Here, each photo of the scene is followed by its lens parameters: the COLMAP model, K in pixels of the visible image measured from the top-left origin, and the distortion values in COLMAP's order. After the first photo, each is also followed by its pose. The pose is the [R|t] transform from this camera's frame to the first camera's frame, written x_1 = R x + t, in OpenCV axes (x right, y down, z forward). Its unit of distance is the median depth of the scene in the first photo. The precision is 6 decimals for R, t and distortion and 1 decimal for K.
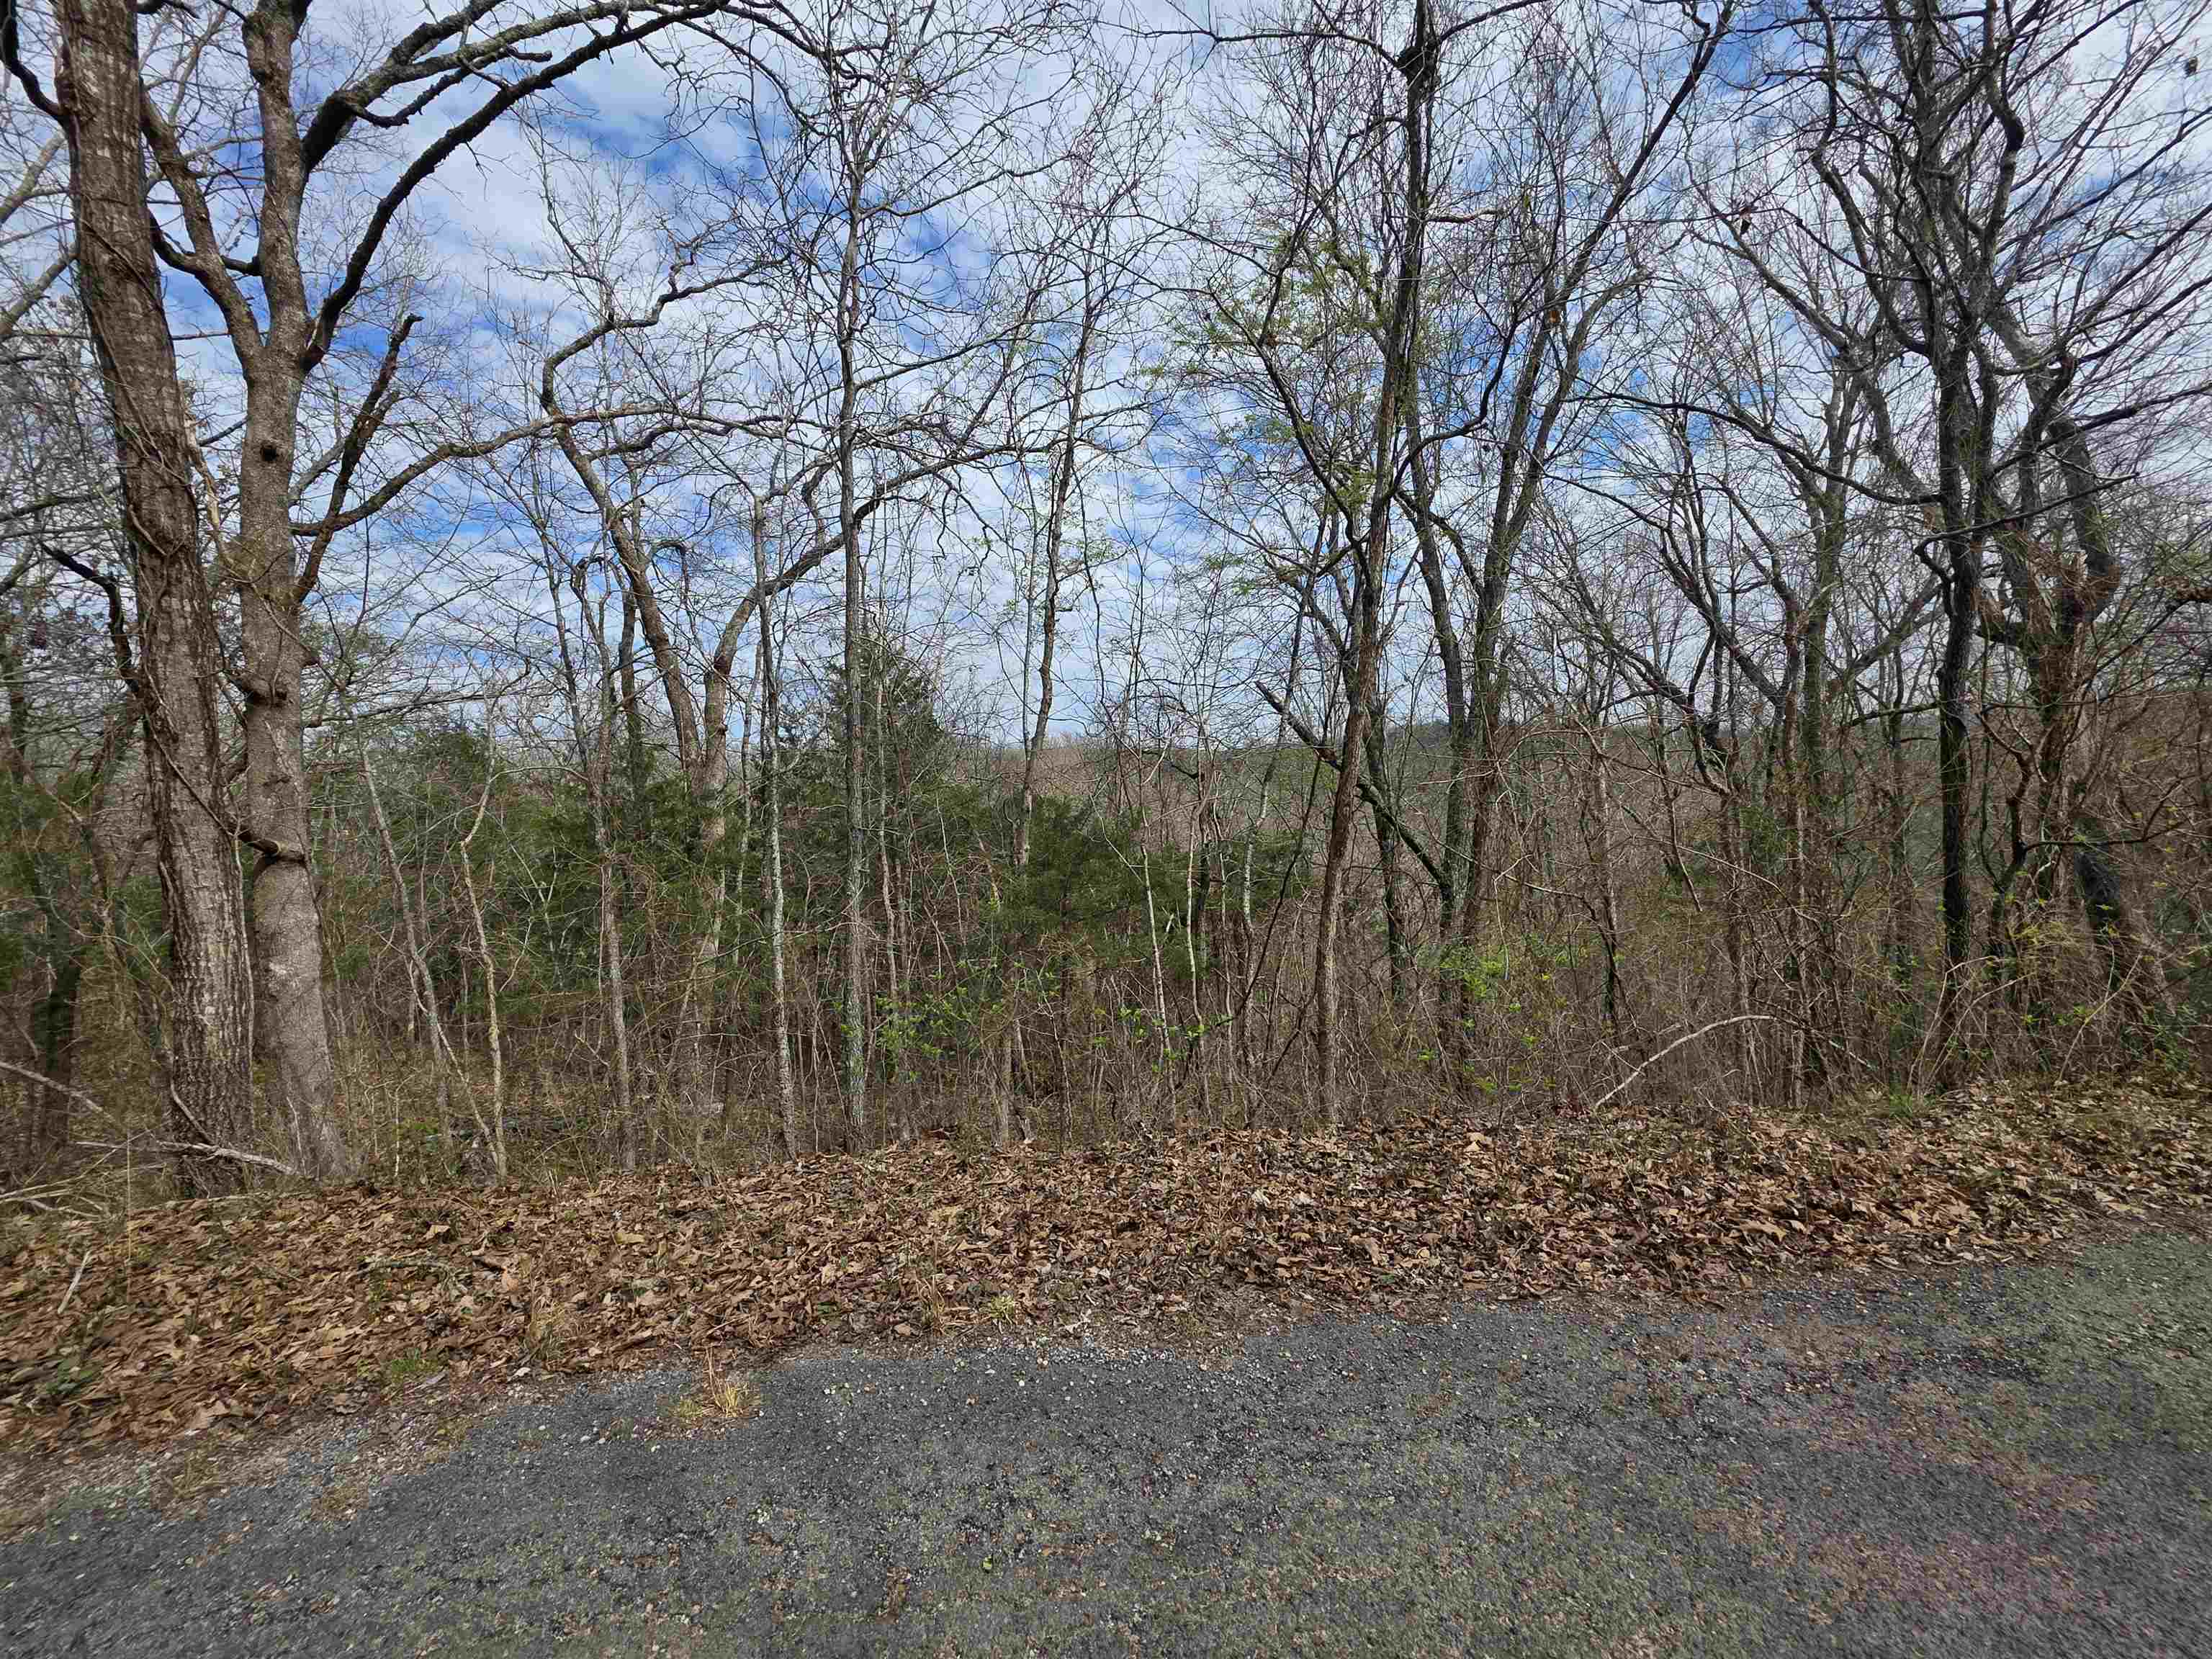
lens RADIAL K [[895.1, 0, 1135.4], [0, 895.1, 827.6], [0, 0, 1]] dist [-0.001474, -0.000023]
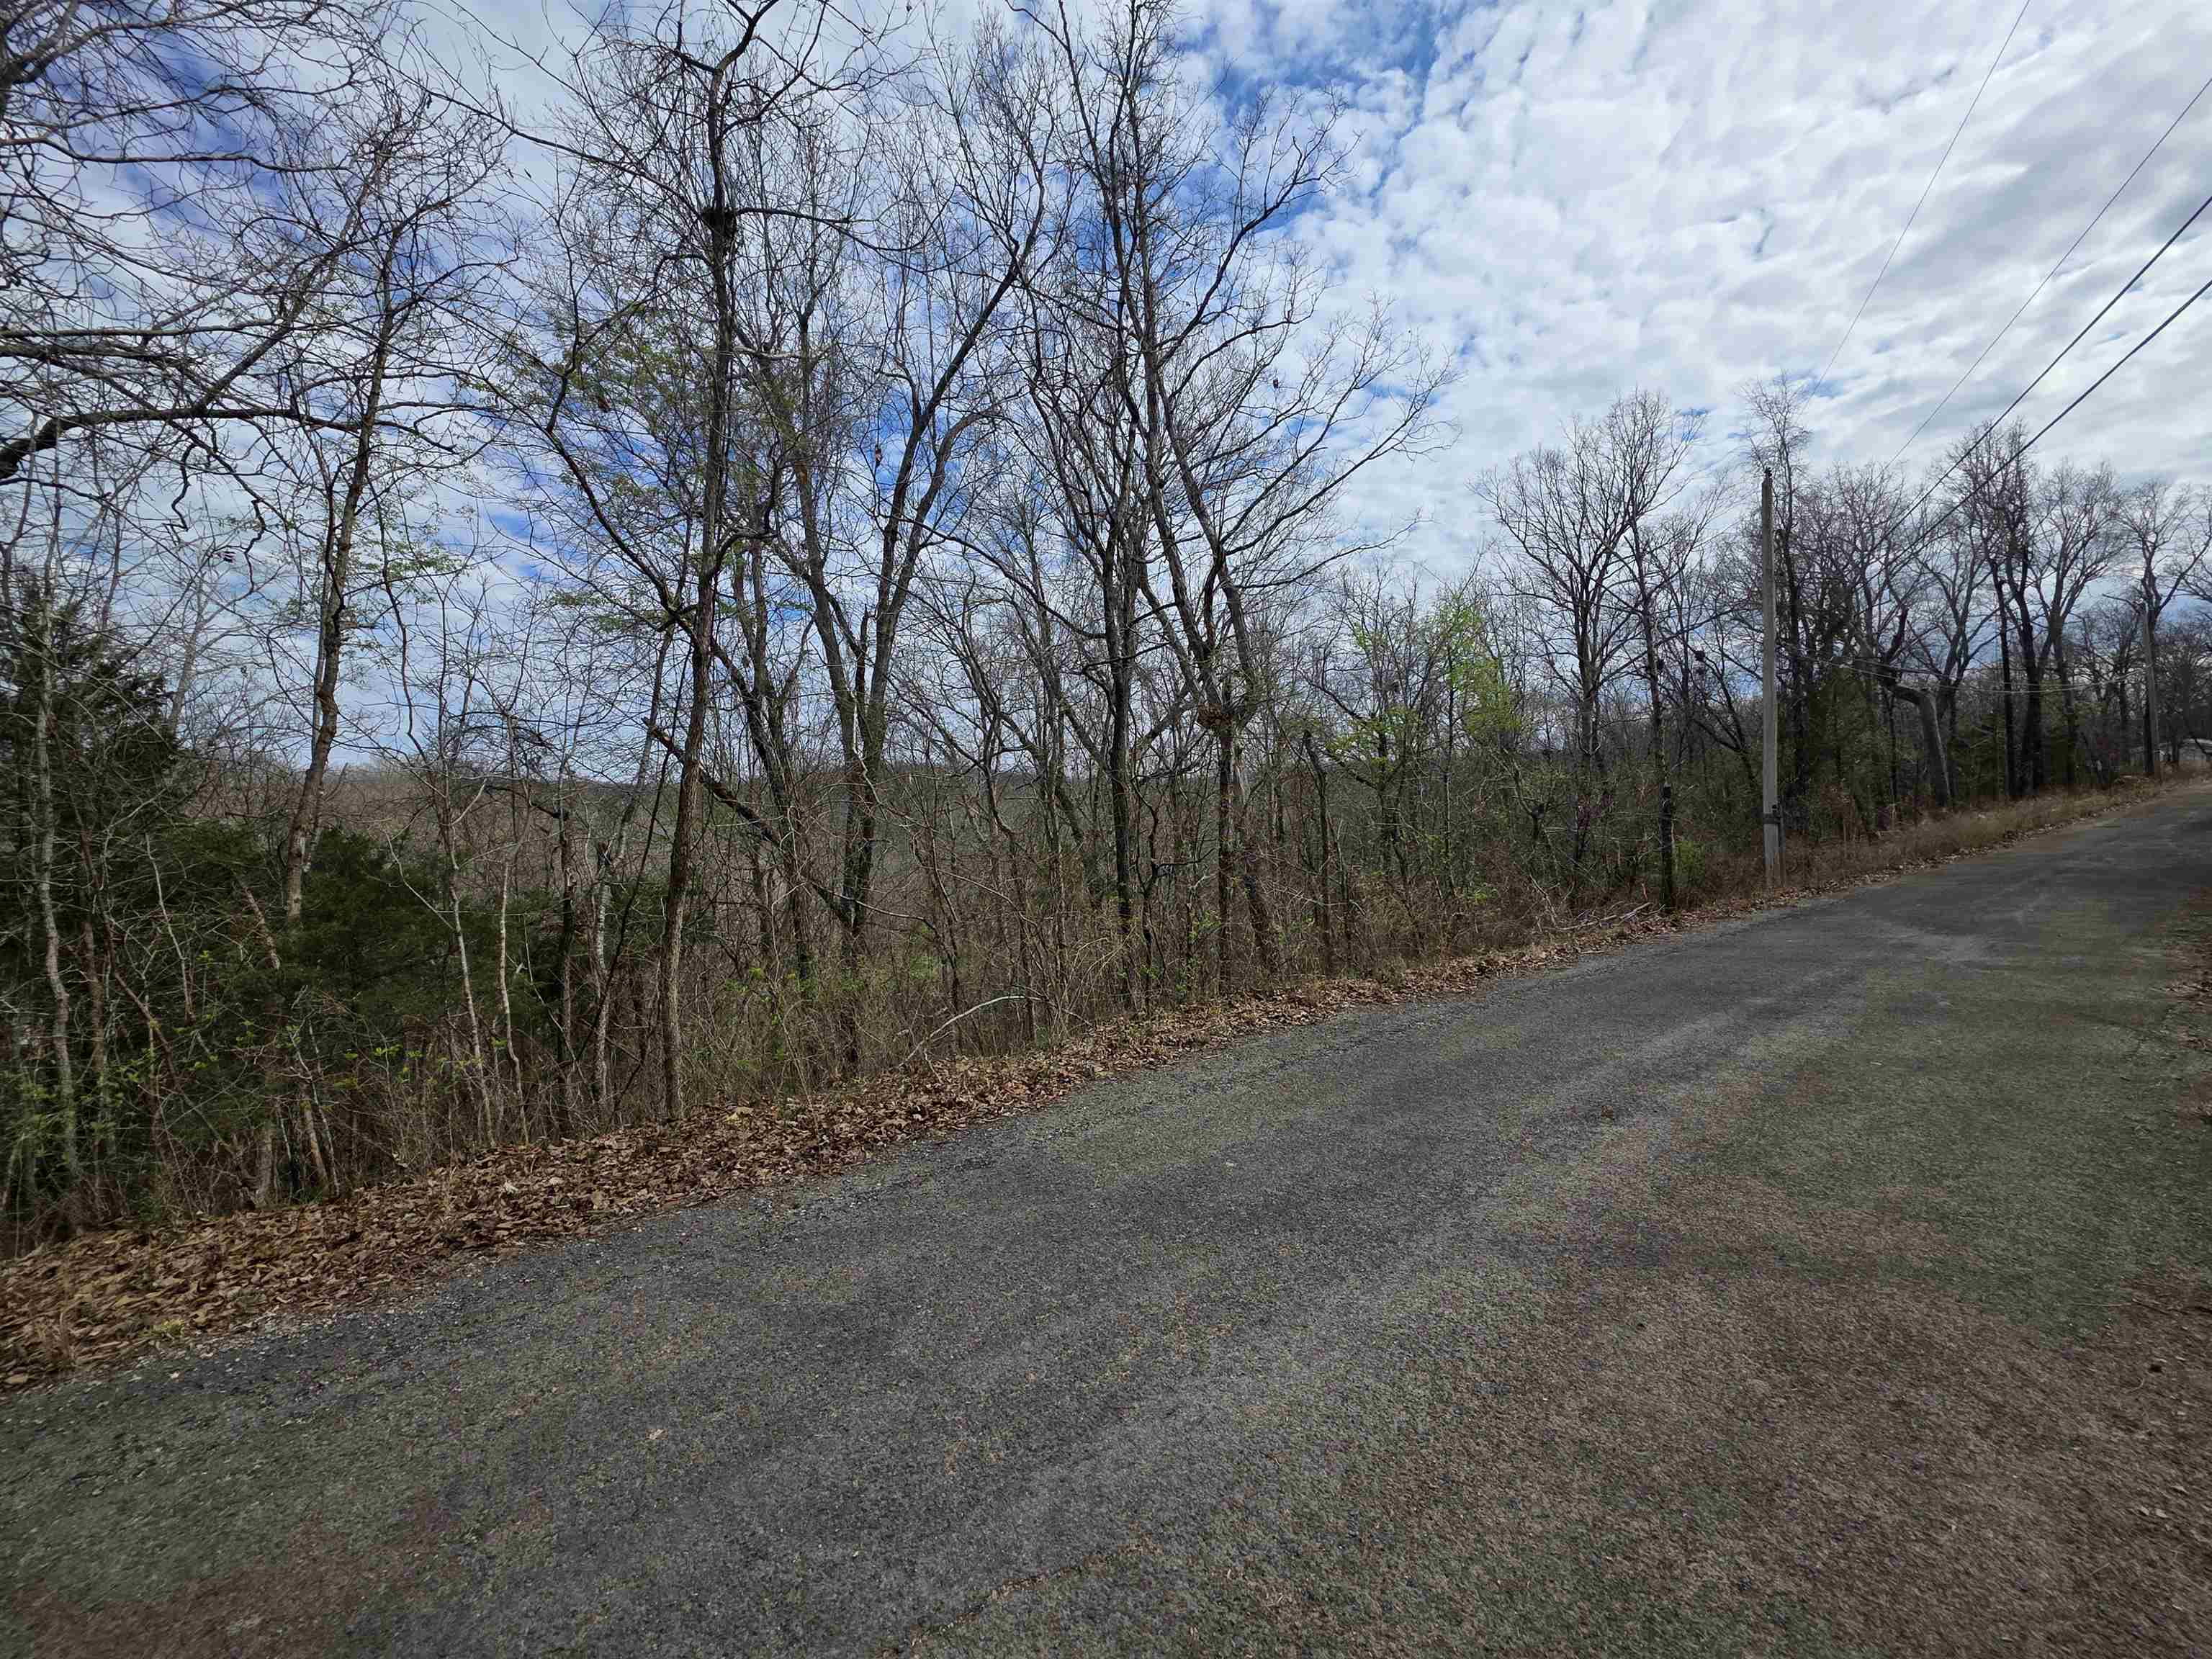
lens RADIAL K [[895.1, 0, 1135.4], [0, 895.1, 827.6], [0, 0, 1]] dist [-0.001474, -0.000023]
pose [[0.828895, -0.000499, 0.559404, 0.147828], [0.024477, 0.999074, -0.035377, 0.012094], [-0.558869, 0.043016, 0.828140, -0.369139]]
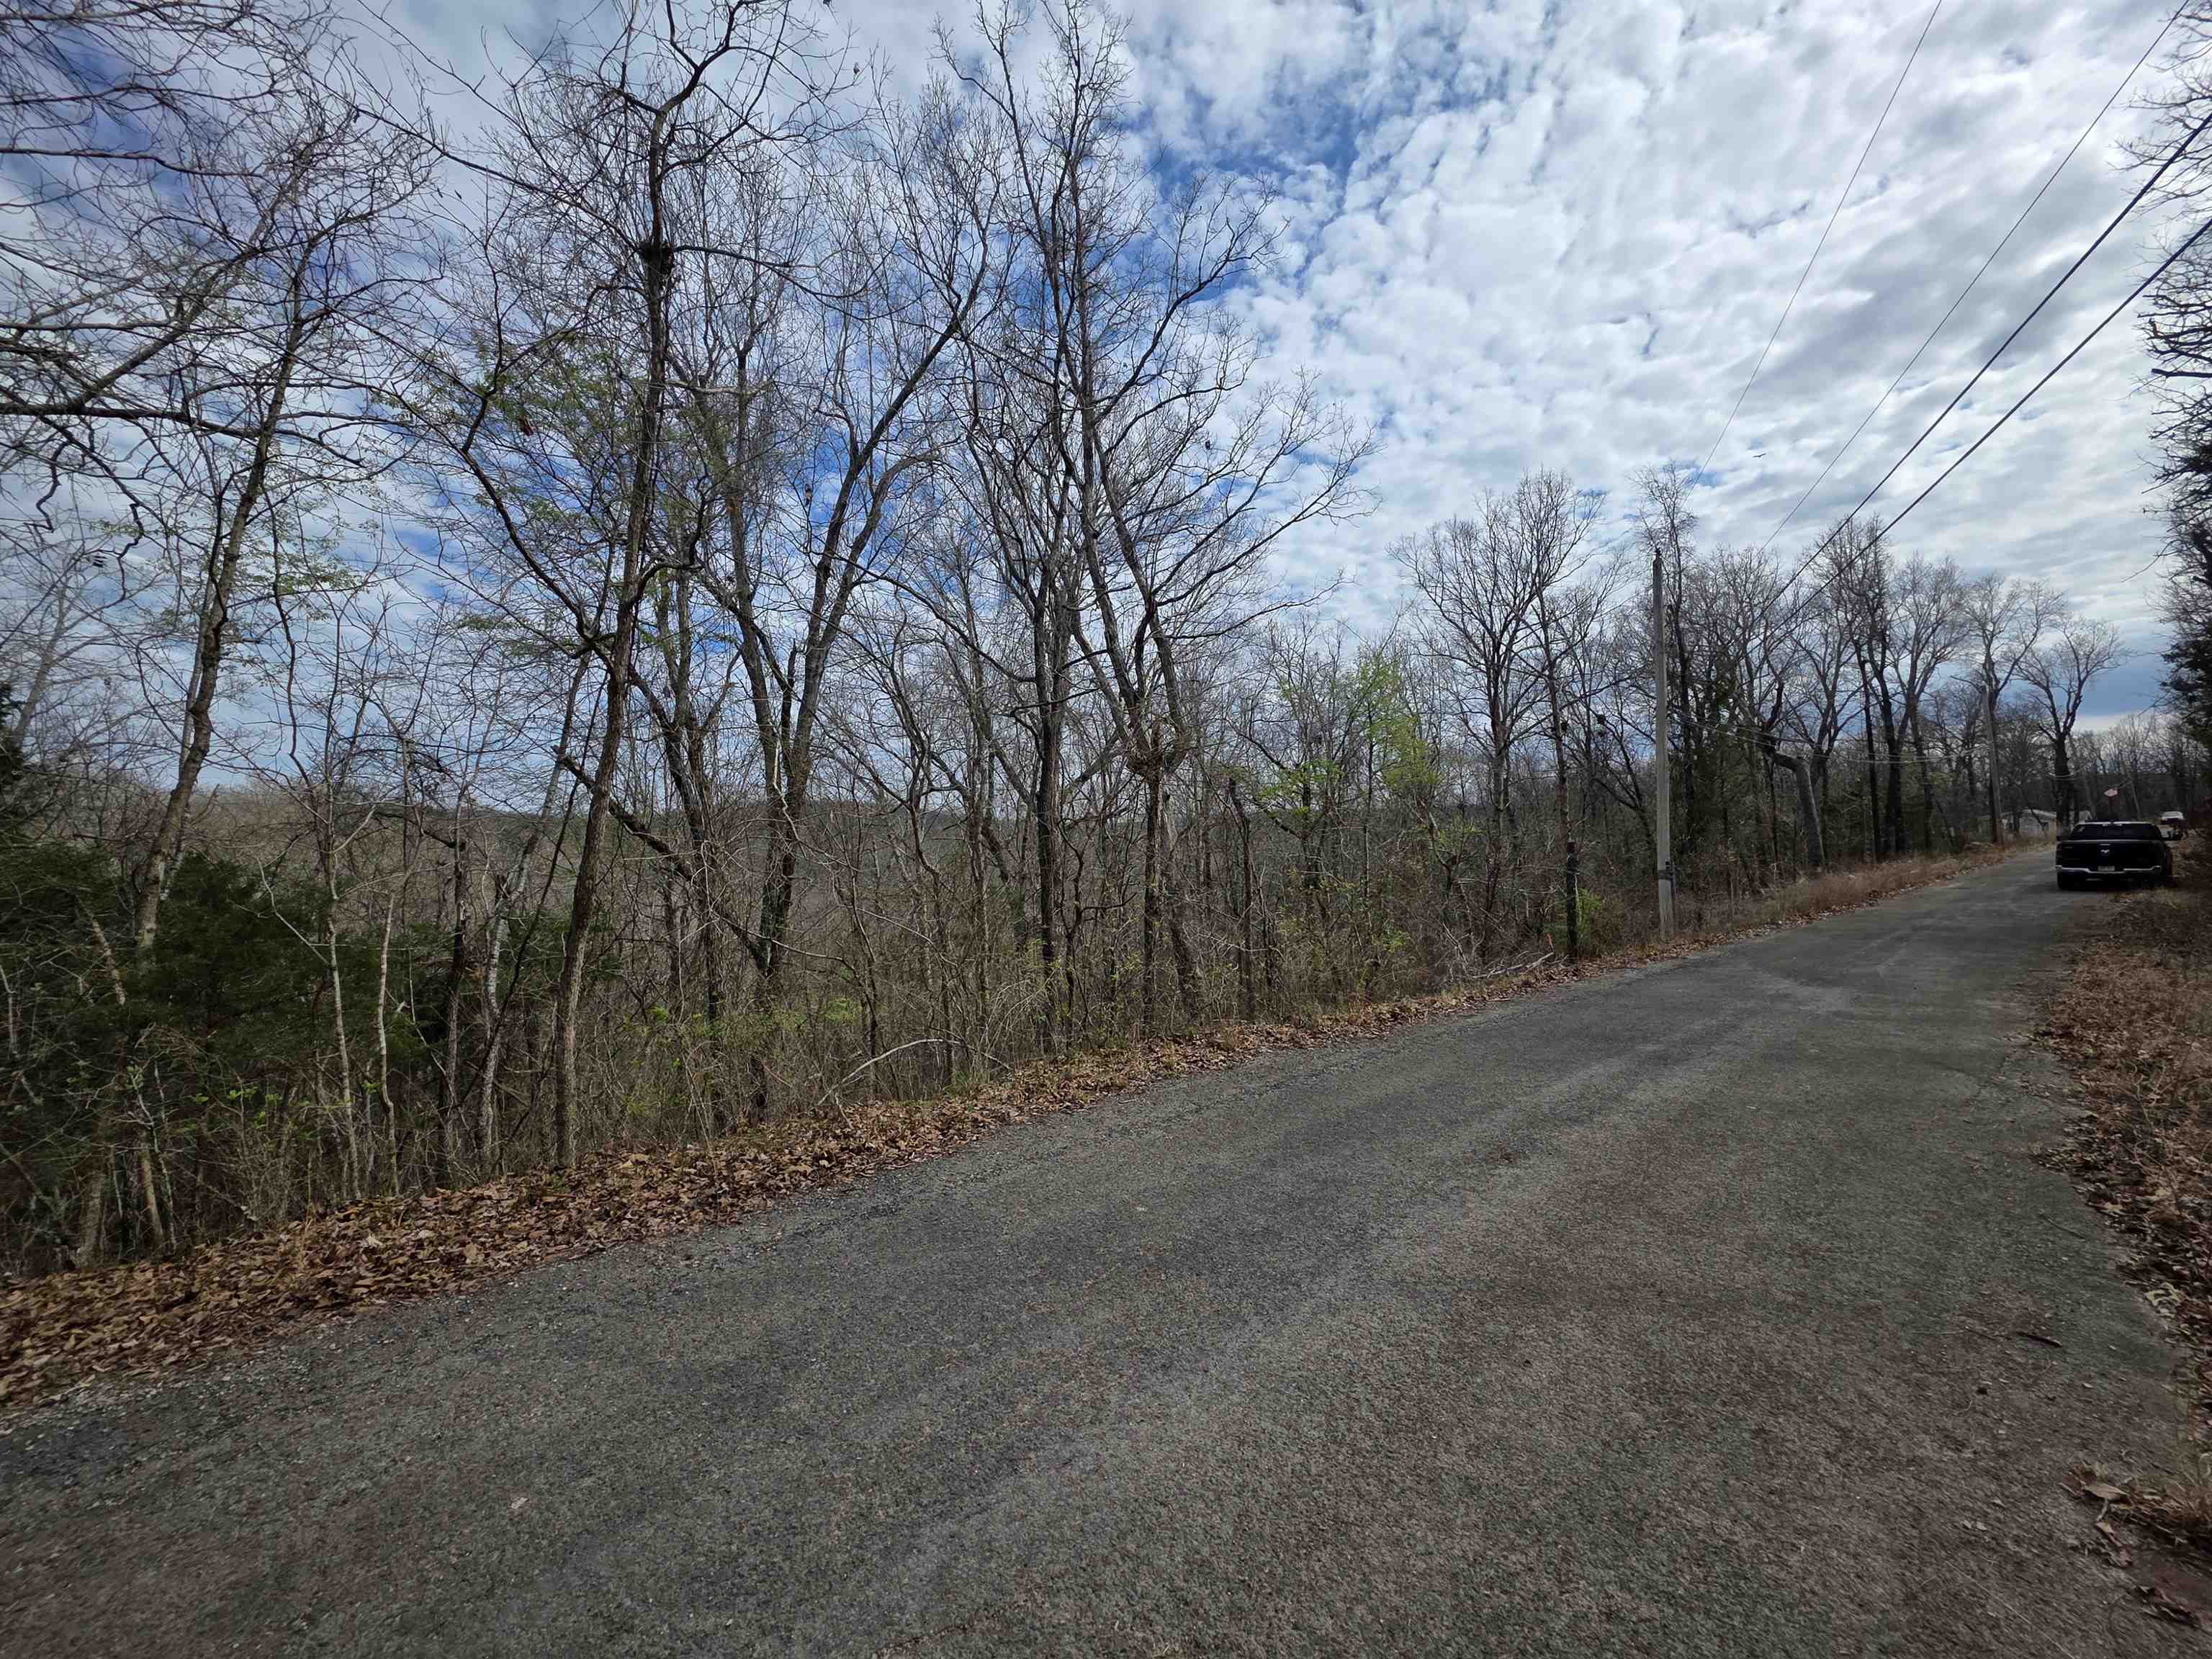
lens RADIAL K [[893.1, 0, 1135.8], [0, 893.1, 828.3], [0, 0, 1]] dist [-0.000142, -0.000486]
pose [[0.782324, 0.046199, 0.621156, 0.151234], [0.006652, 0.996569, -0.082499, 0.013686], [-0.622836, 0.068673, 0.779333, -0.385628]]
